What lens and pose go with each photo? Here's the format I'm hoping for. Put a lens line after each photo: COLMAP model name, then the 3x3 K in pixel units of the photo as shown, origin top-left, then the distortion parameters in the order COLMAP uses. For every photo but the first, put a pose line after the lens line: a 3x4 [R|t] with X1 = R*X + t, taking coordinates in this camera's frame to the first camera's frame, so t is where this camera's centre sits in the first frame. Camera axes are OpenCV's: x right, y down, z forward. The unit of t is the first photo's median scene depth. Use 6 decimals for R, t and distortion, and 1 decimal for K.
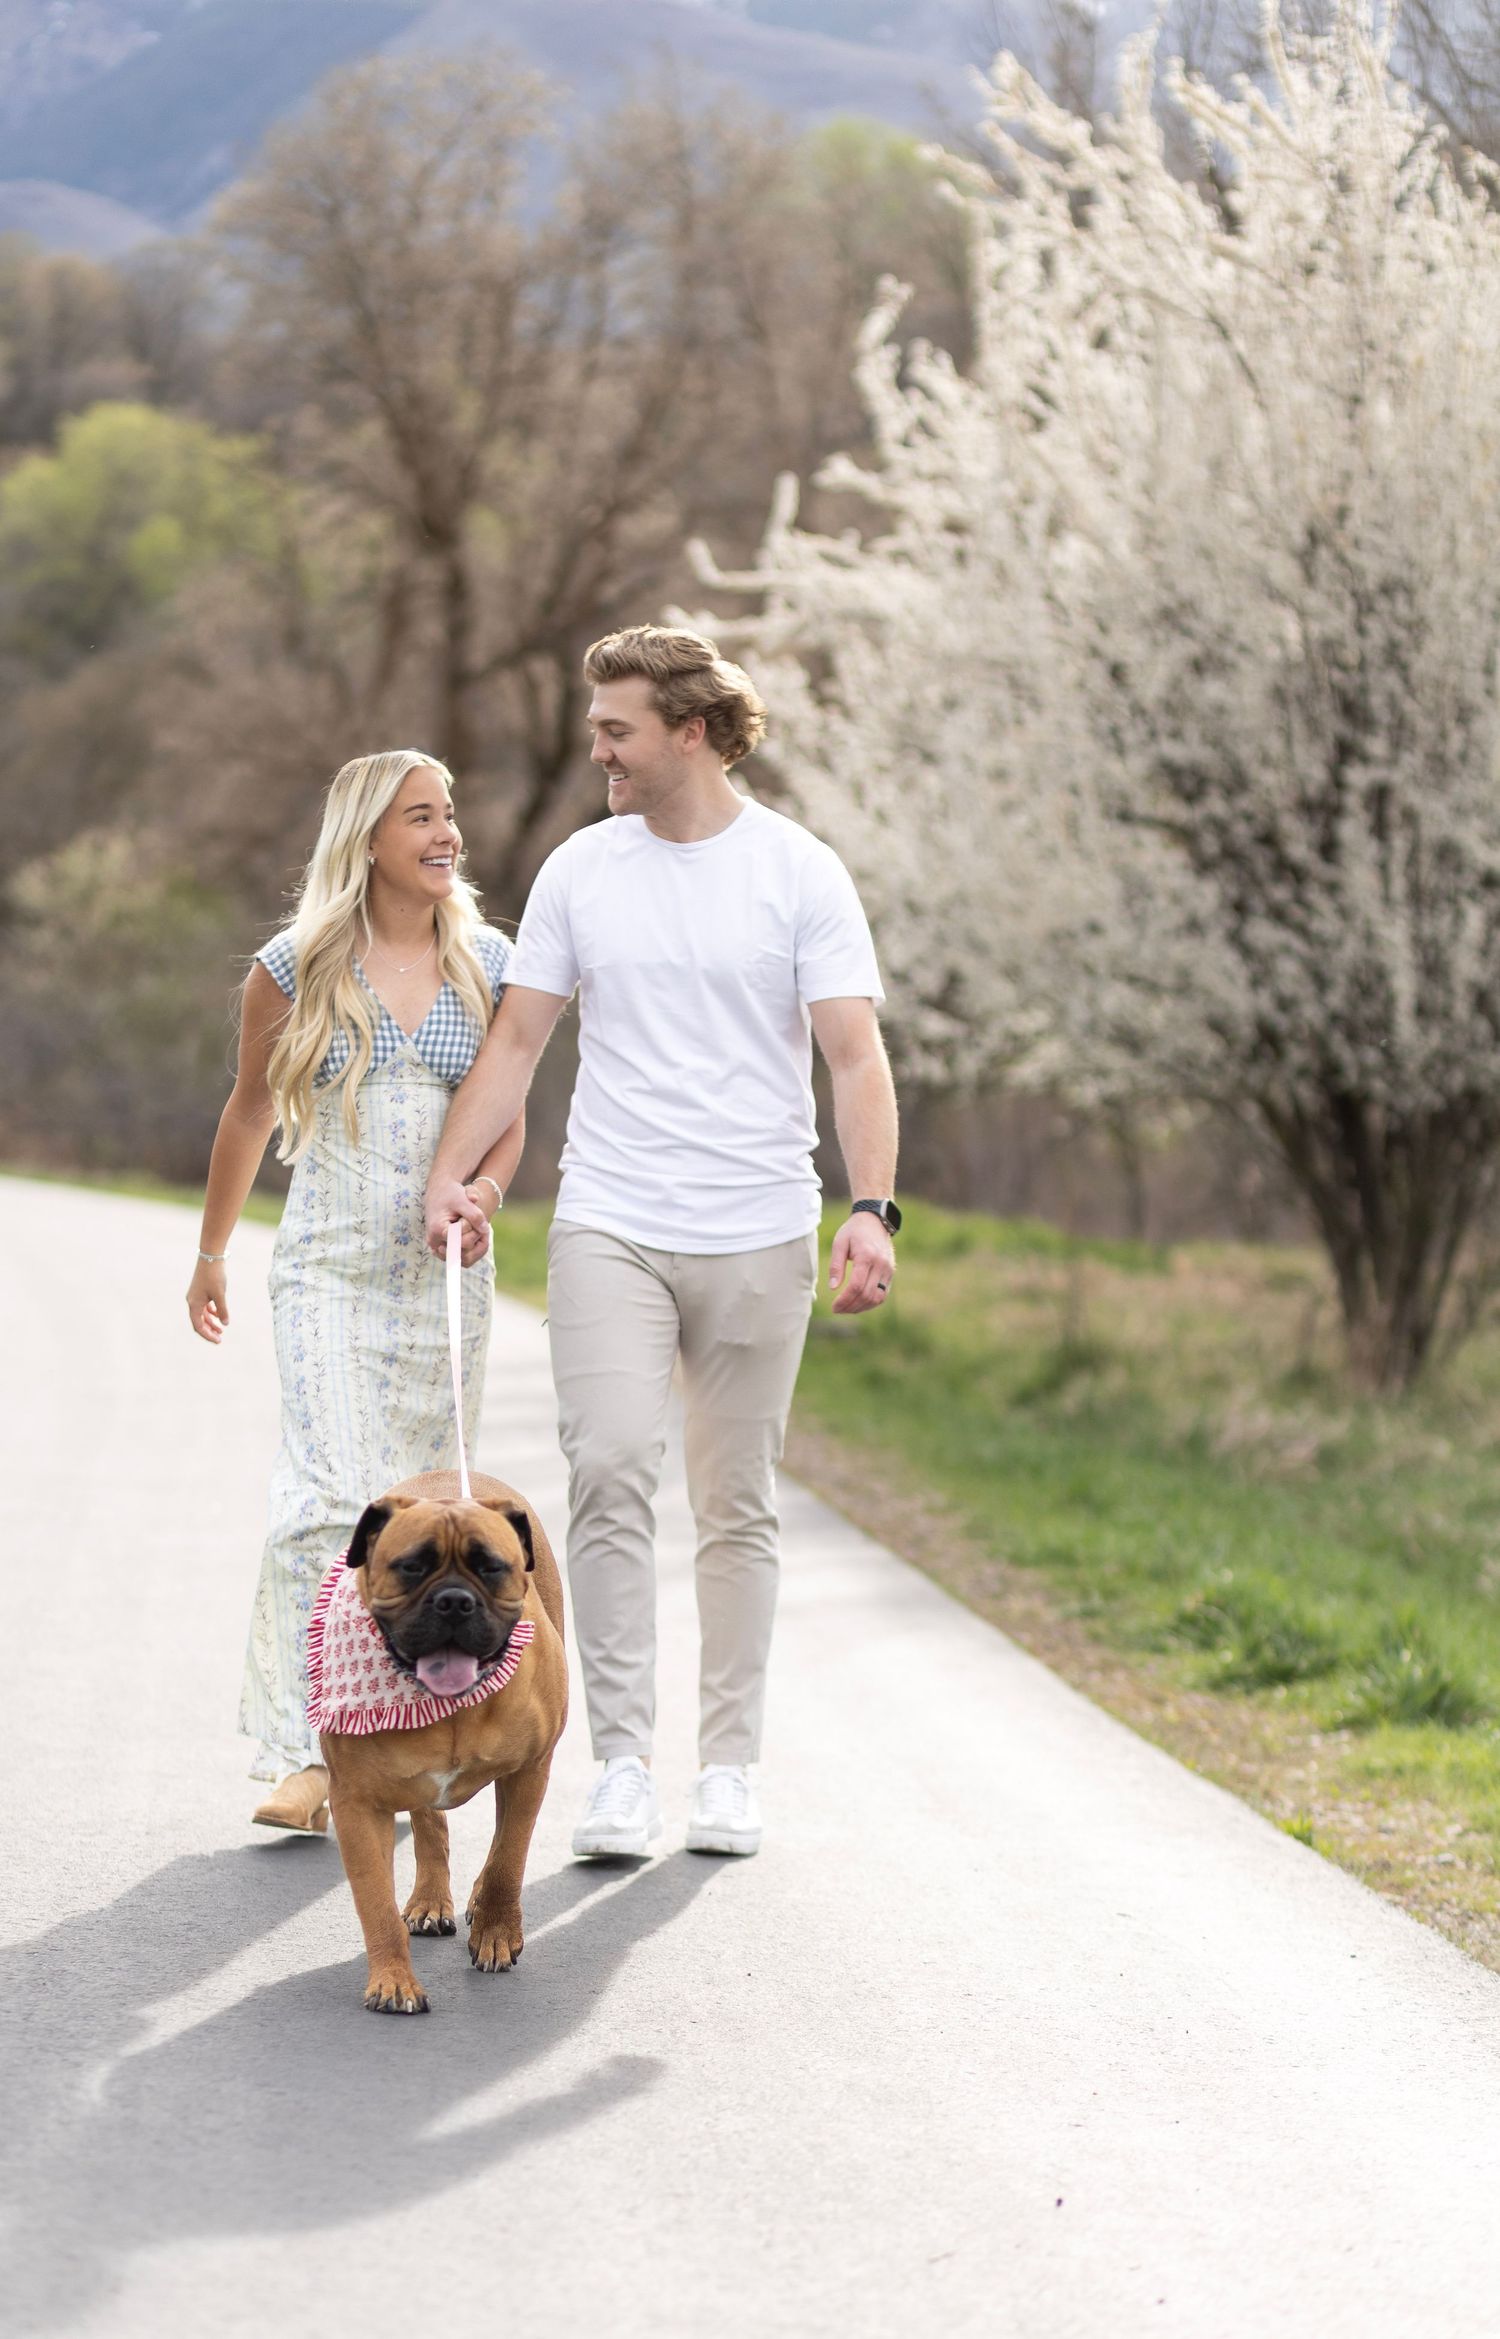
lens RADIAL K [[5964.3, 0, 750.0], [0, 5964.3, 1169.5], [0, 0, 1]] dist [0.058800, 0.048863]
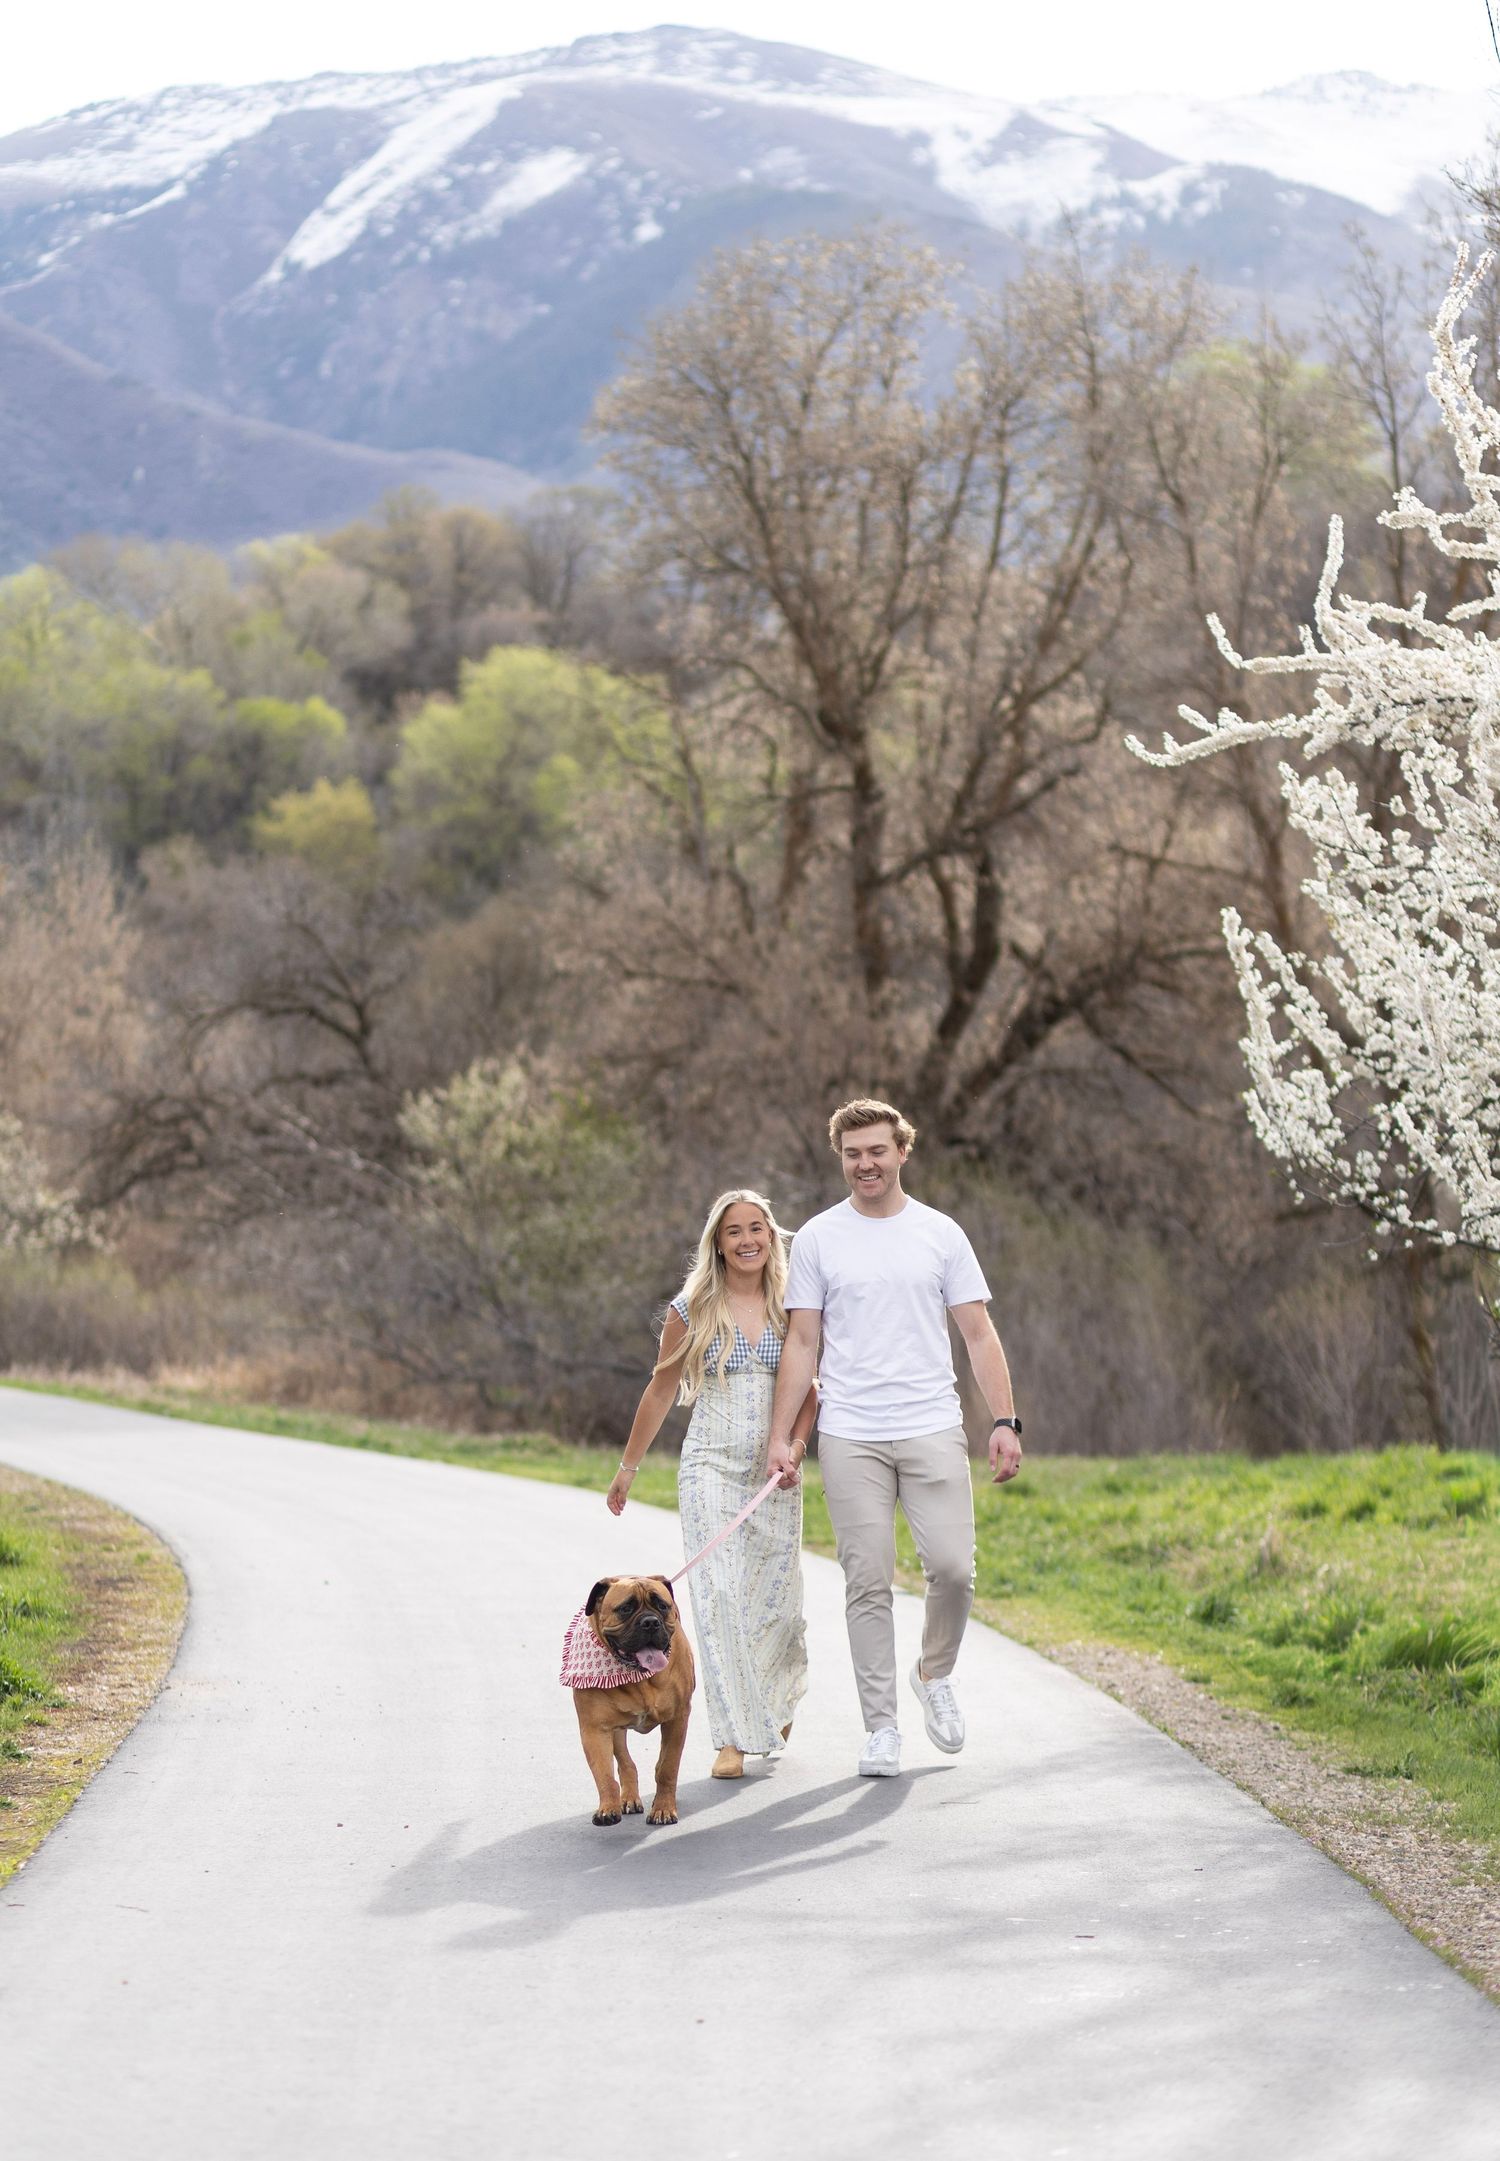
lens RADIAL K [[5197.7, 0, 750.0], [0, 5197.7, 1080.5], [0, 0, 1]] dist [0.001489, 0.012160]
pose [[0.997076, -0.034908, -0.067981, -0.012743], [0.031198, 0.998005, -0.054894, -0.006755], [0.069761, 0.052613, 0.996175, 0.182862]]
